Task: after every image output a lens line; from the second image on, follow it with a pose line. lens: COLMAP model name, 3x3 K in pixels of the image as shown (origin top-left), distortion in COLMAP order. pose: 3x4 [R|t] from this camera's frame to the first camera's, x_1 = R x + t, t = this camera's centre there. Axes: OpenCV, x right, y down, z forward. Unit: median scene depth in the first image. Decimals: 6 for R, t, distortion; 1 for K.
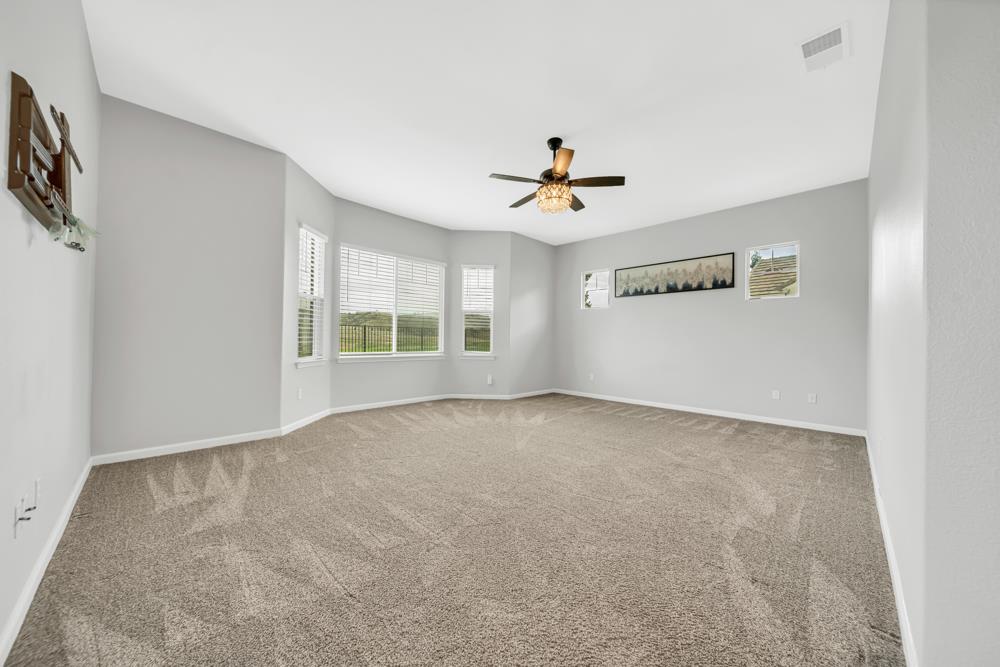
lens RADIAL K [[353.1, 0, 500.0], [0, 353.1, 333.5], [0, 0, 1]] dist [-0.001128, -0.000220]
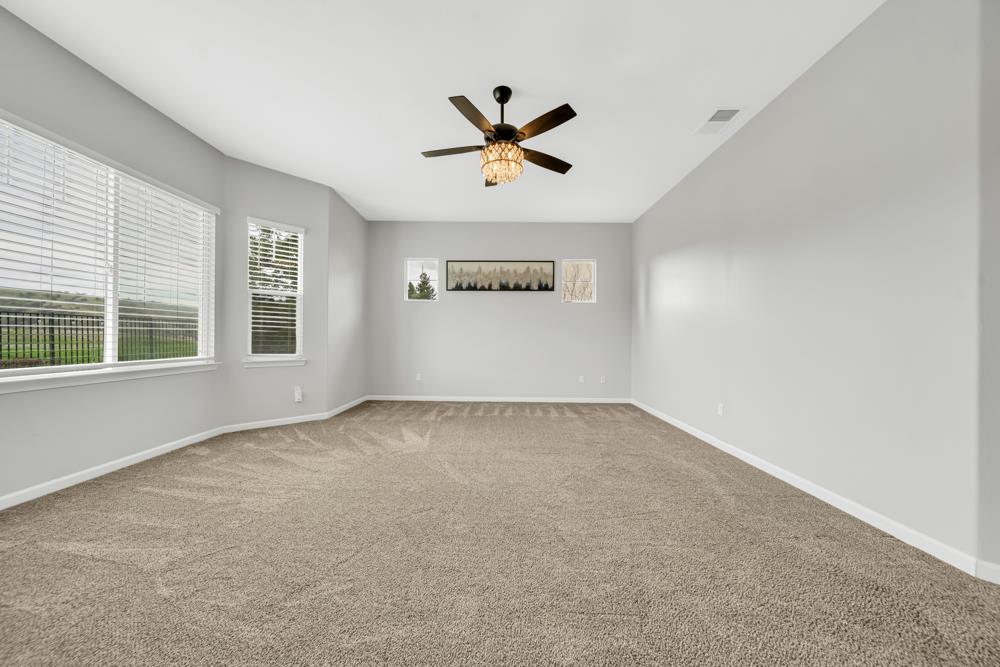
lens RADIAL K [[353.1, 0, 500.0], [0, 353.1, 333.5], [0, 0, 1]] dist [-0.001128, -0.000220]
pose [[0.708025, -0.000016, 0.706188, -0.260593], [-0.012226, 0.999850, 0.012280, -0.001435], [-0.706082, -0.017329, 0.707918, 0.261599]]
